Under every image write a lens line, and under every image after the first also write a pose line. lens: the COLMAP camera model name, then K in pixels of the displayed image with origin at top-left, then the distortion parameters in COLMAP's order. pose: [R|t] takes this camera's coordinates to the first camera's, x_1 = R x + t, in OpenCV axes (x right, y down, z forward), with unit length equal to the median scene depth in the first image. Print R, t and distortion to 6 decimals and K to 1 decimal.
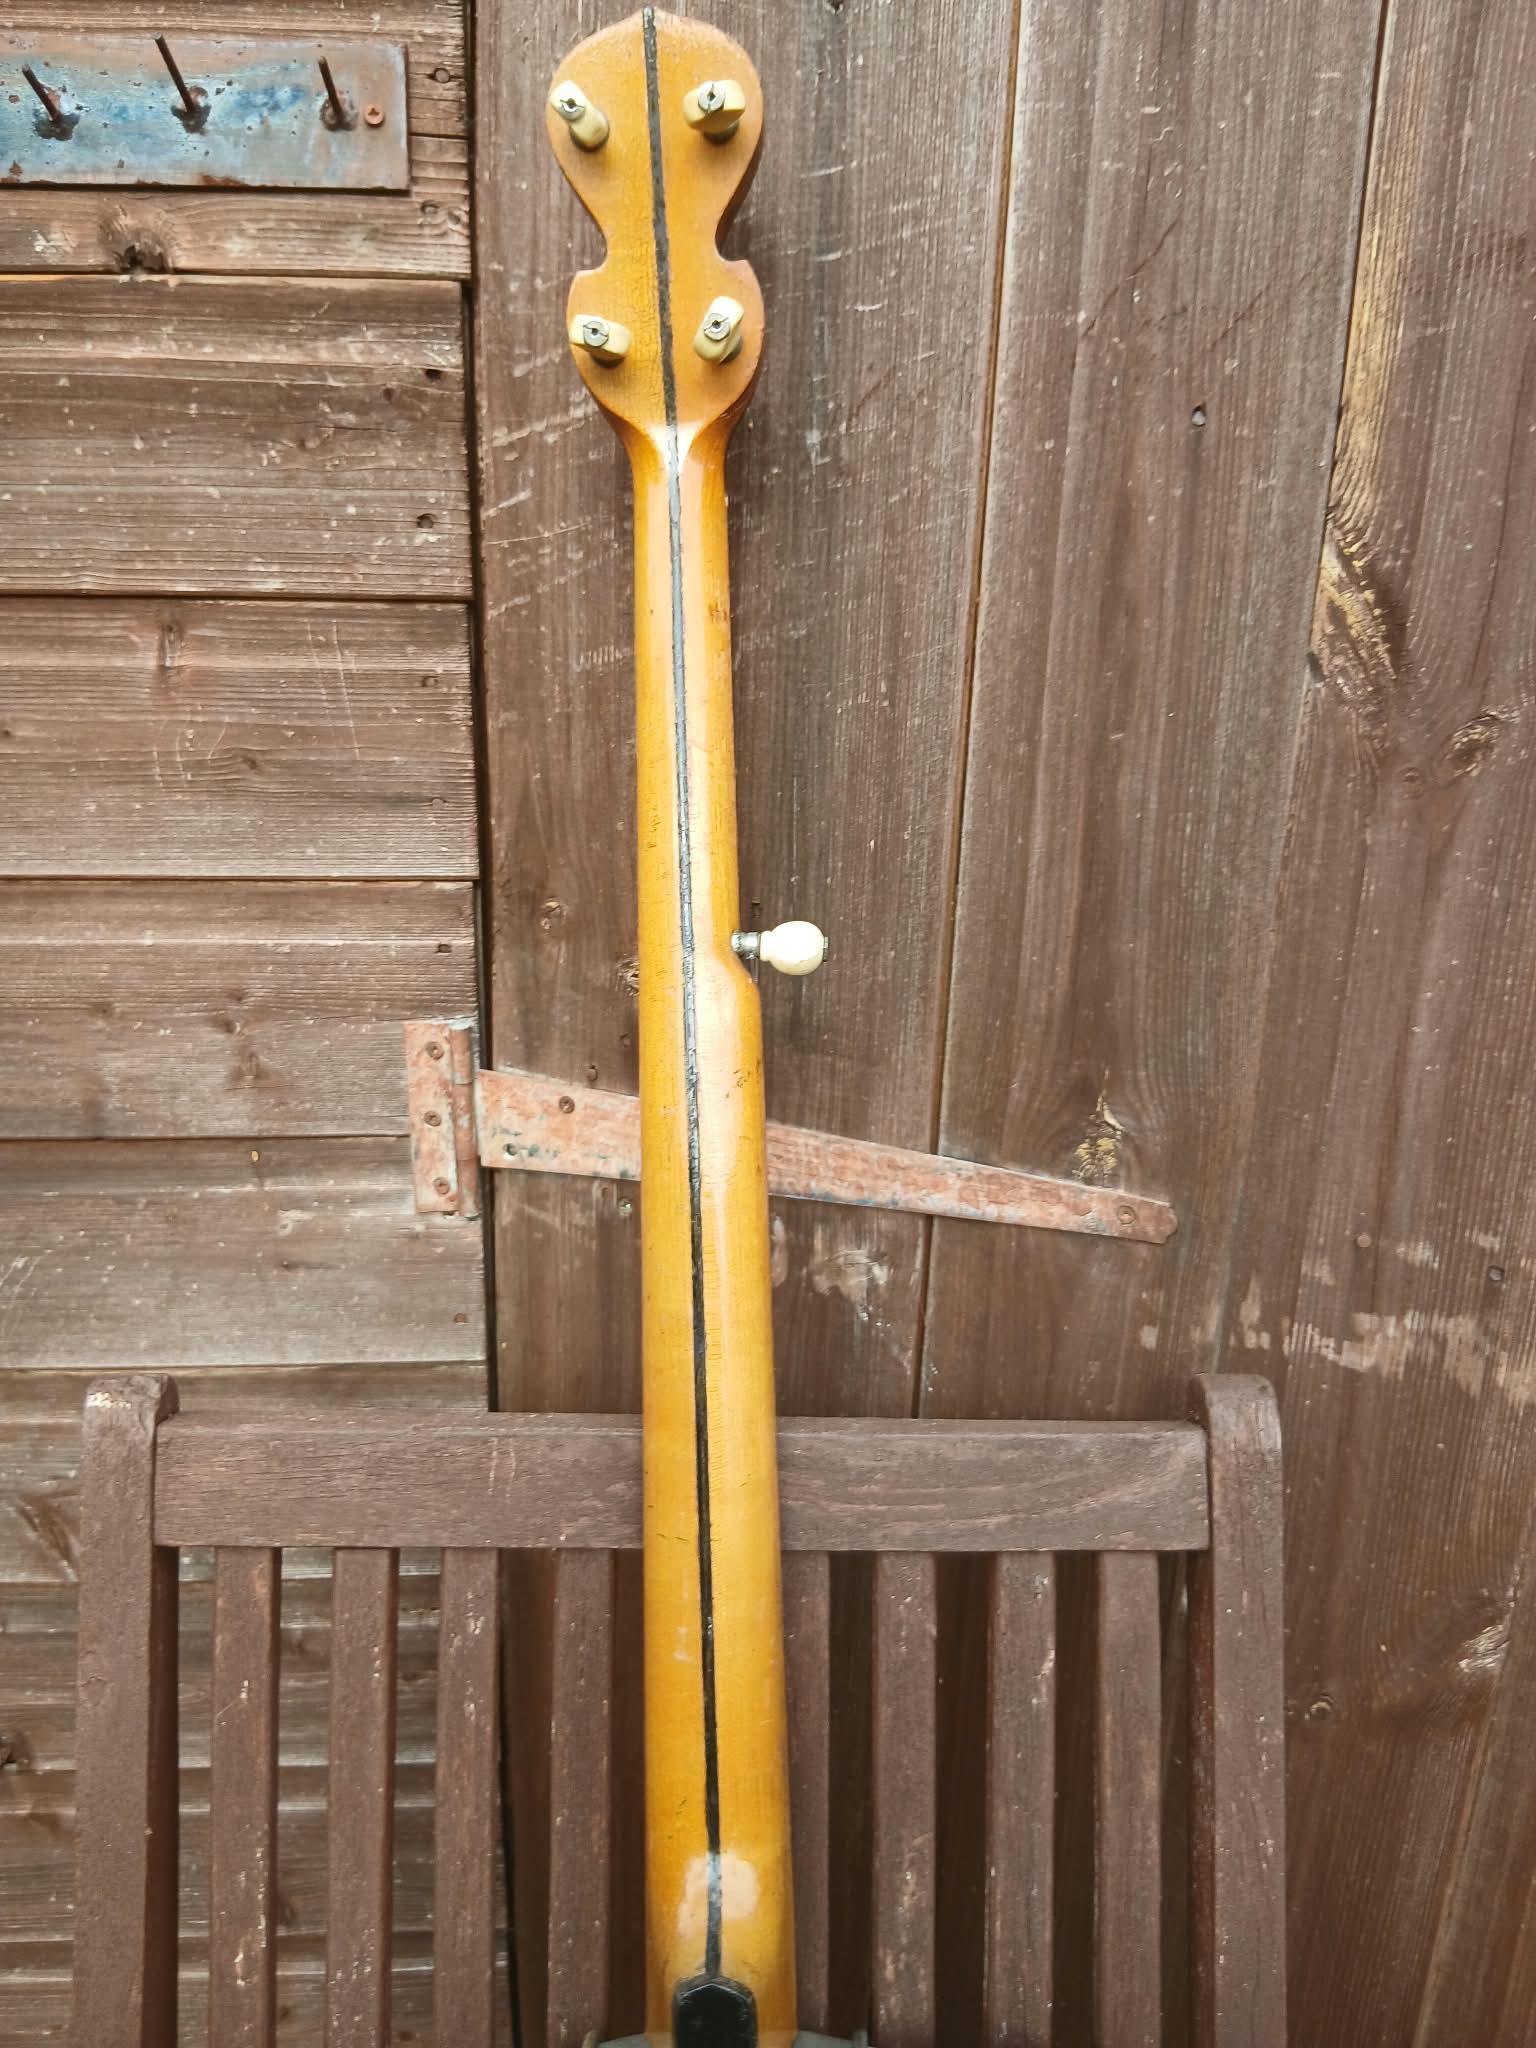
lens RADIAL K [[1601.2, 0, 755.7], [0, 1601.2, 1009.1], [0, 0, 1]] dist [0.098287, -0.202838]
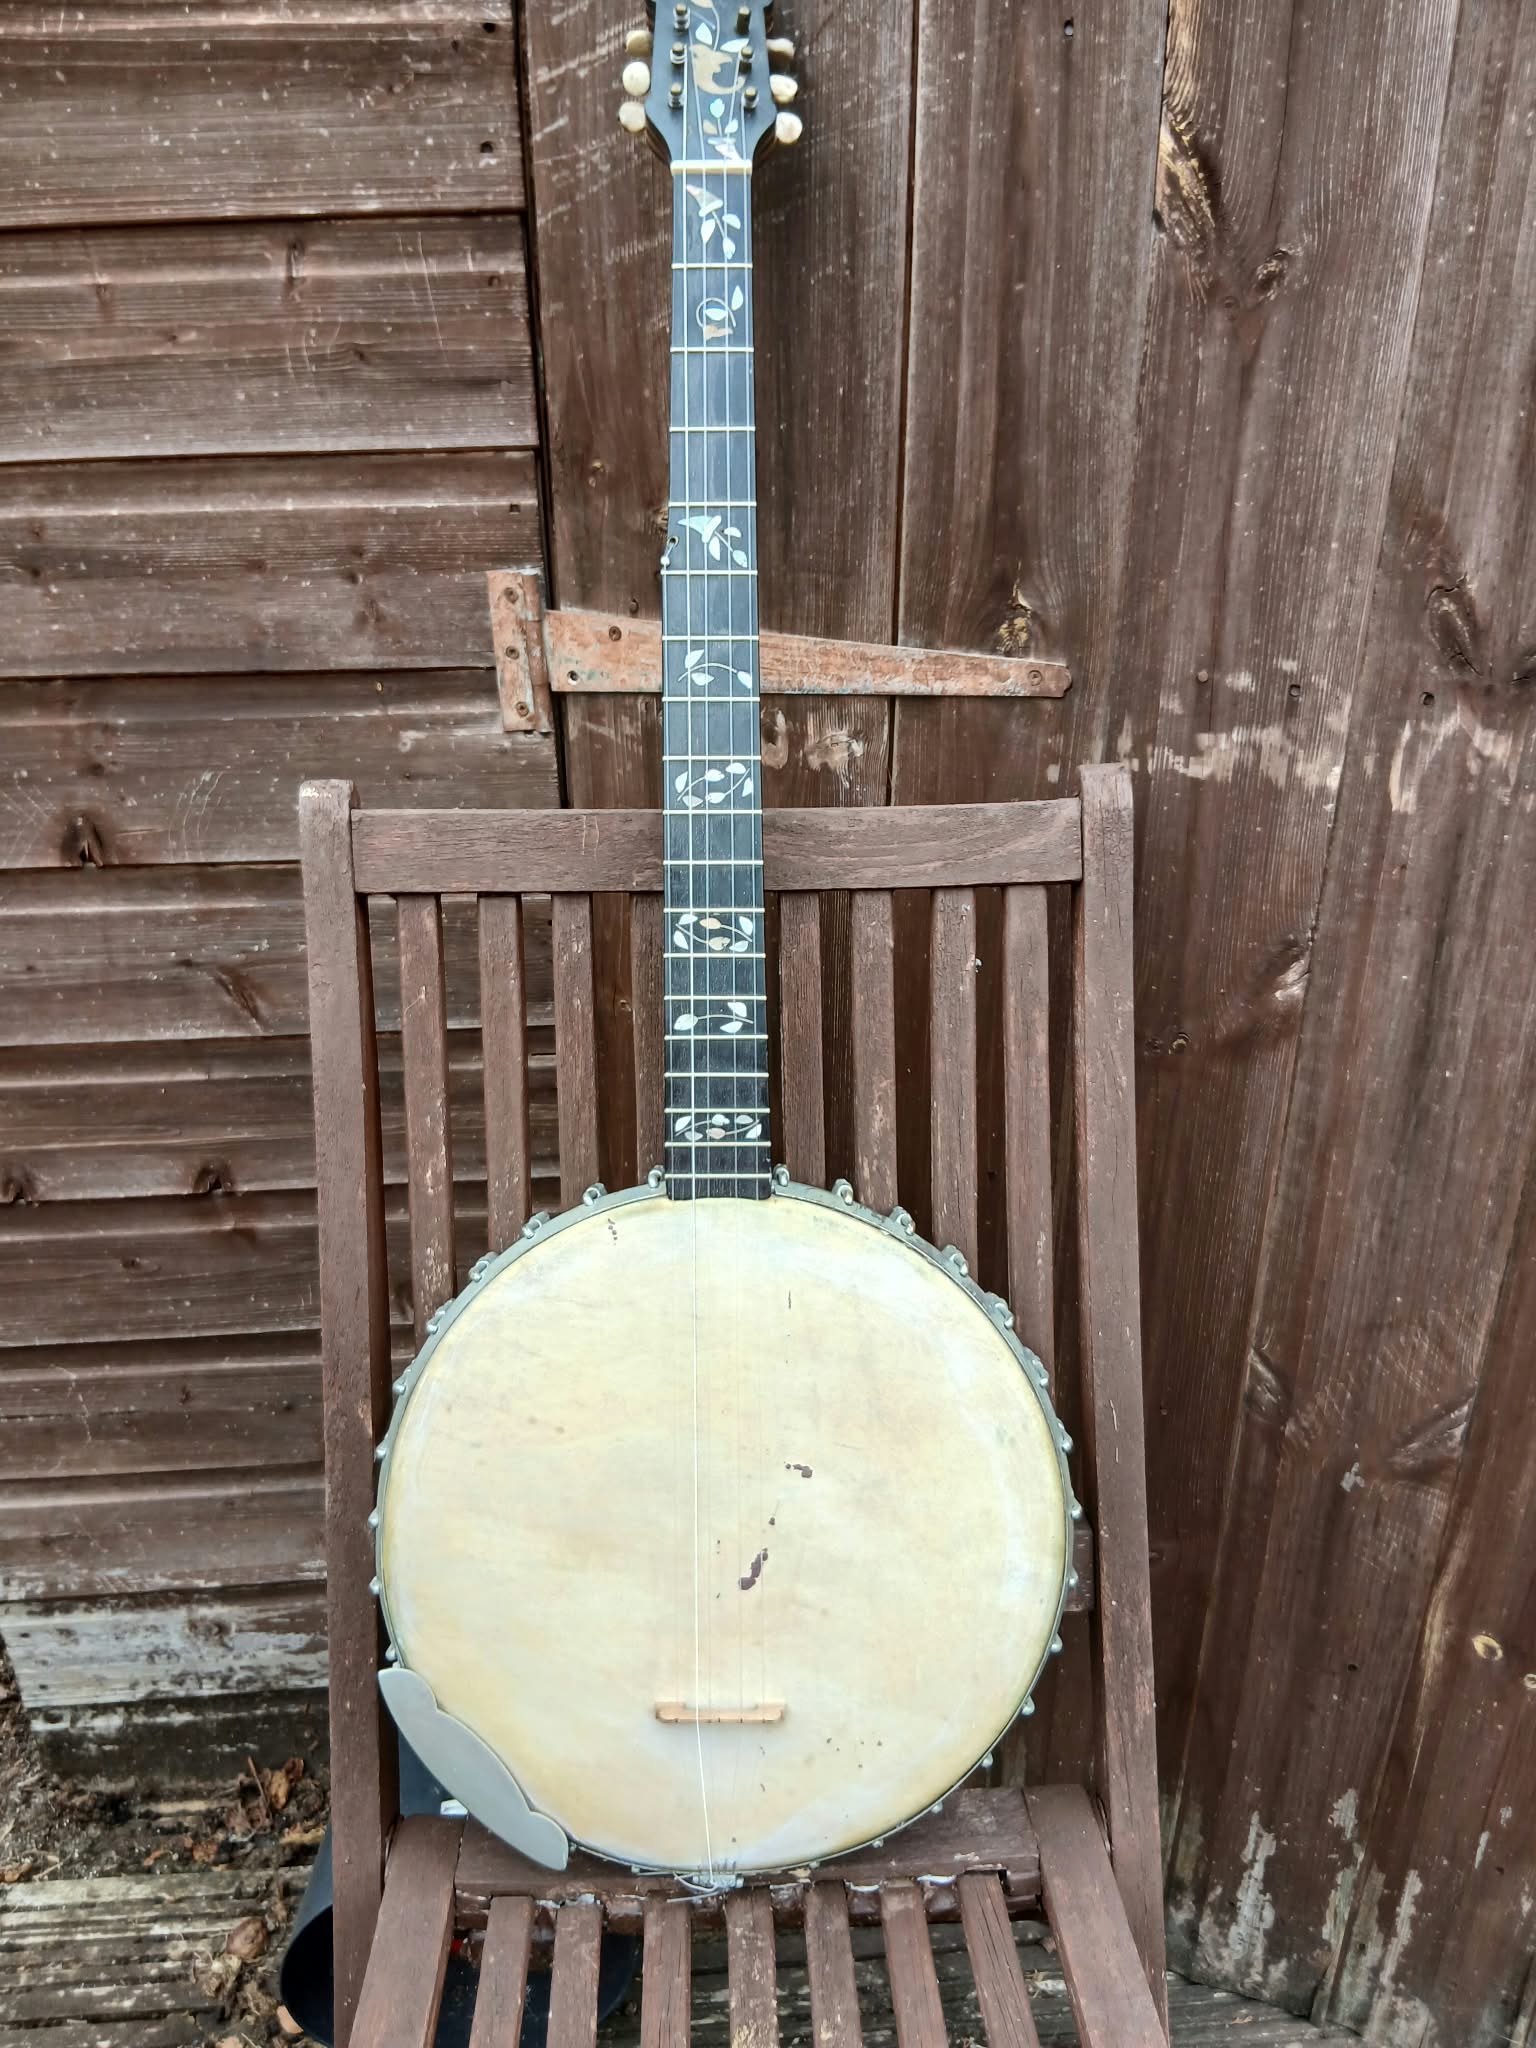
lens RADIAL K [[1601.2, 0, 775.9], [0, 1601.2, 1040.4], [0, 0, 1]] dist [0.098287, -0.202838]
pose [[0.999515, -0.027789, -0.014079, 0.023410], [0.029539, 0.989002, 0.144919, 0.224232], [0.009897, -0.145265, 0.989343, -0.377042]]
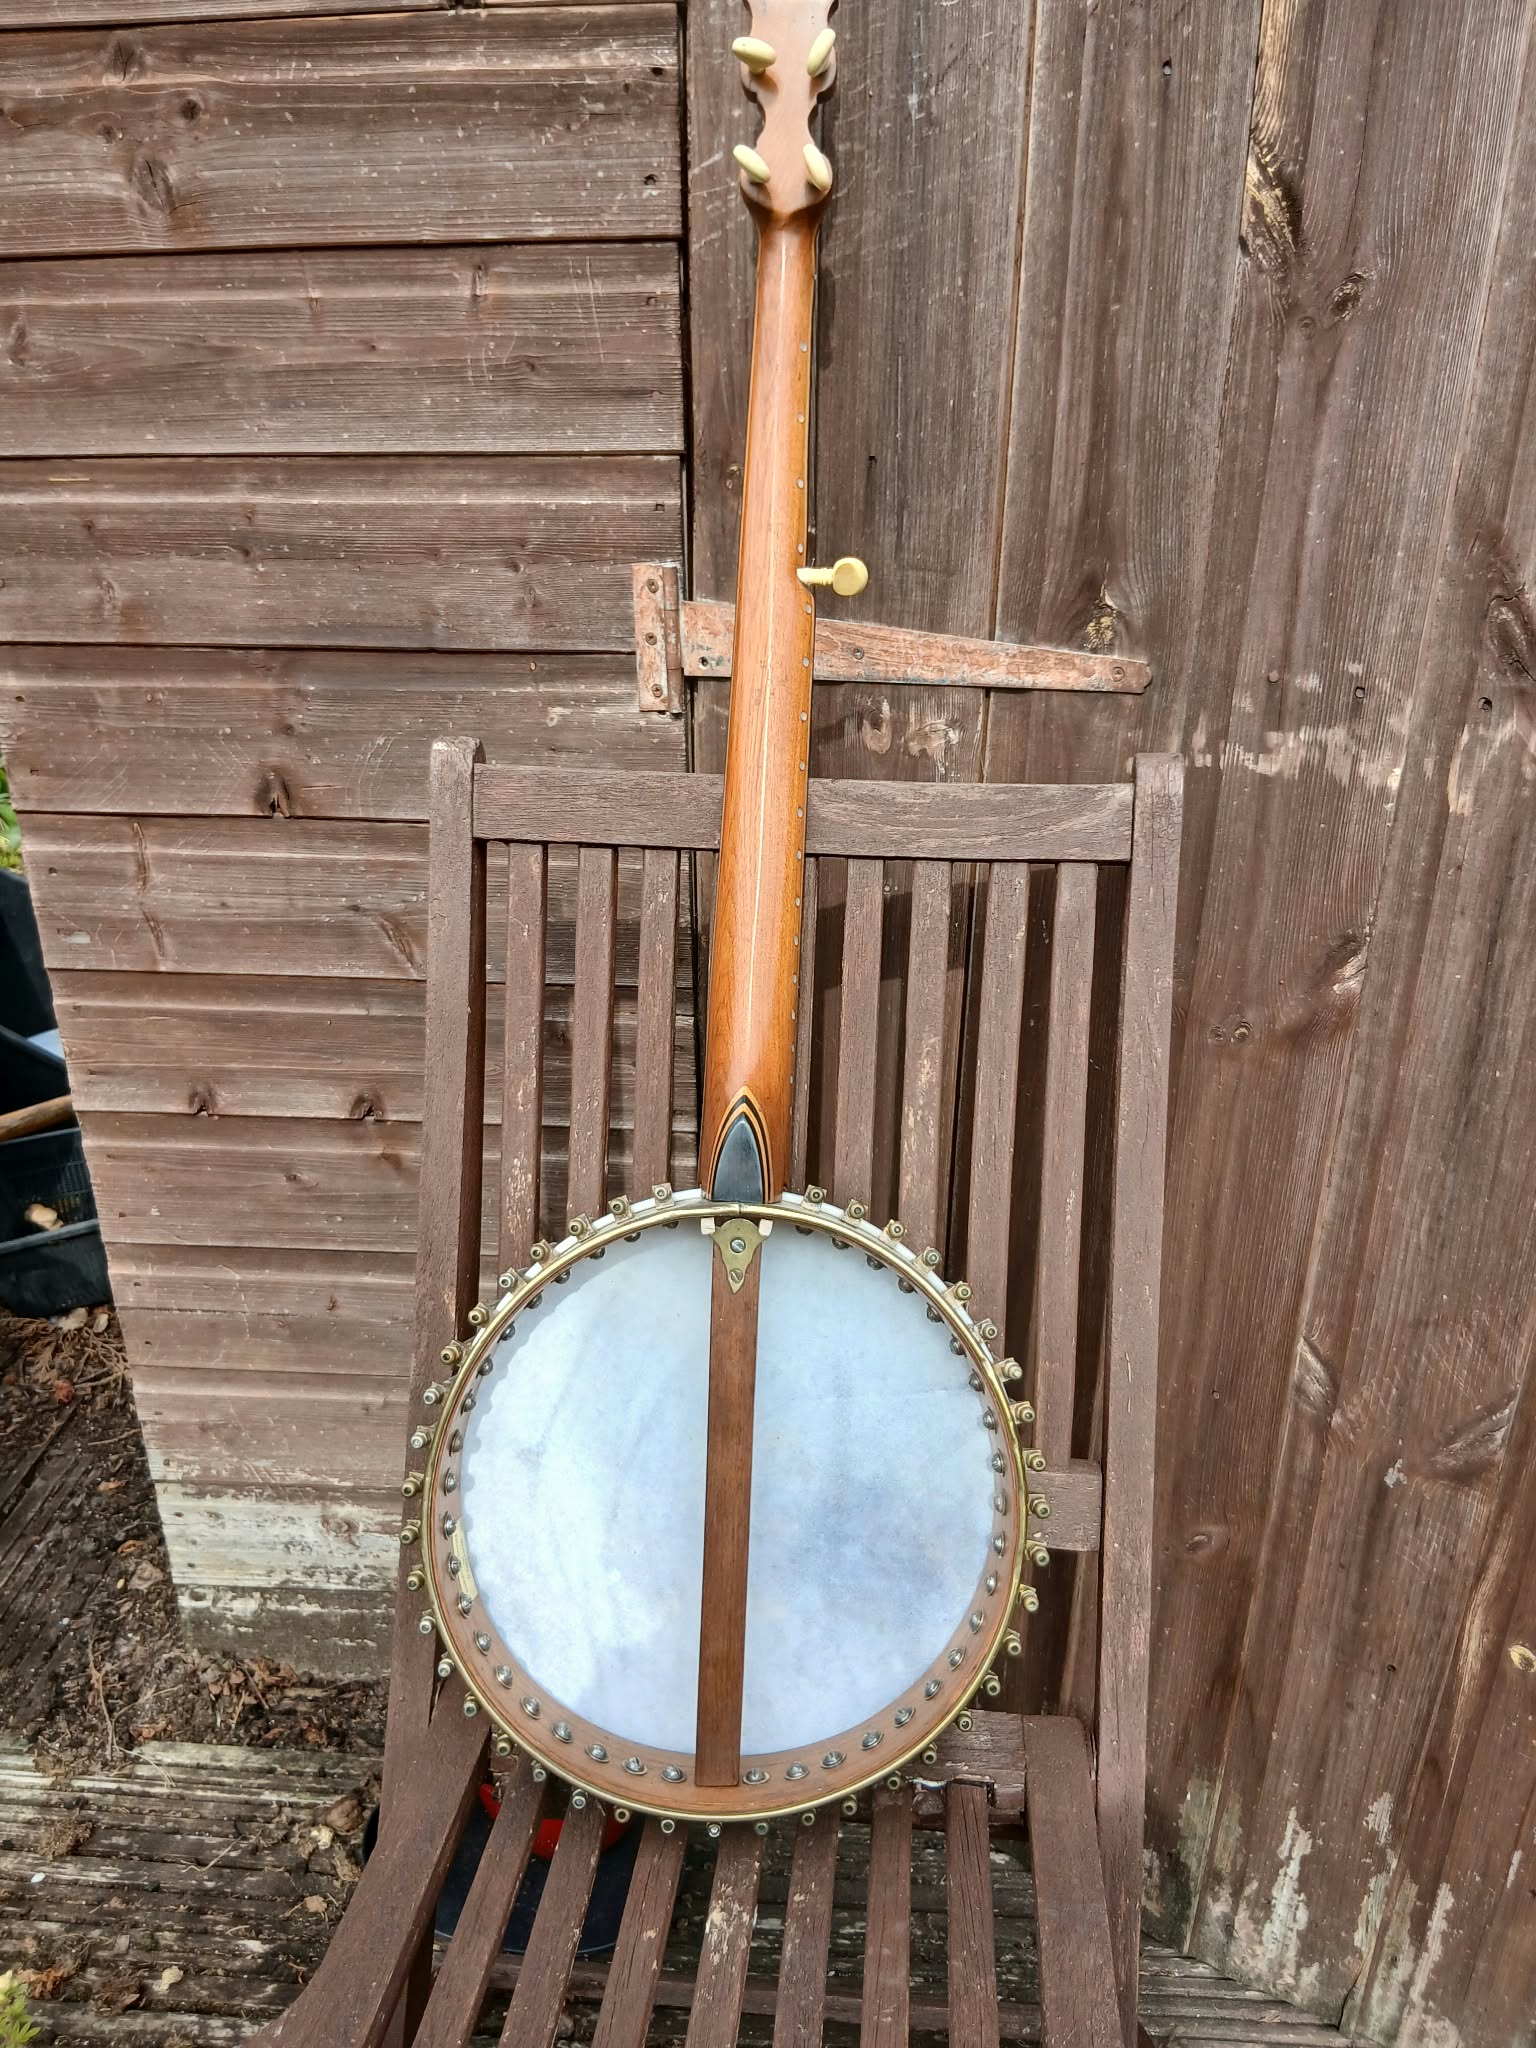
lens RADIAL K [[1601.2, 0, 766.5], [0, 1601.2, 1061.8], [0, 0, 1]] dist [0.098287, -0.202838]
pose [[0.987051, 0.046173, -0.153615, 0.156365], [-0.026309, 0.991307, 0.128912, 0.290296], [0.158232, -0.123201, 0.979686, -0.493148]]
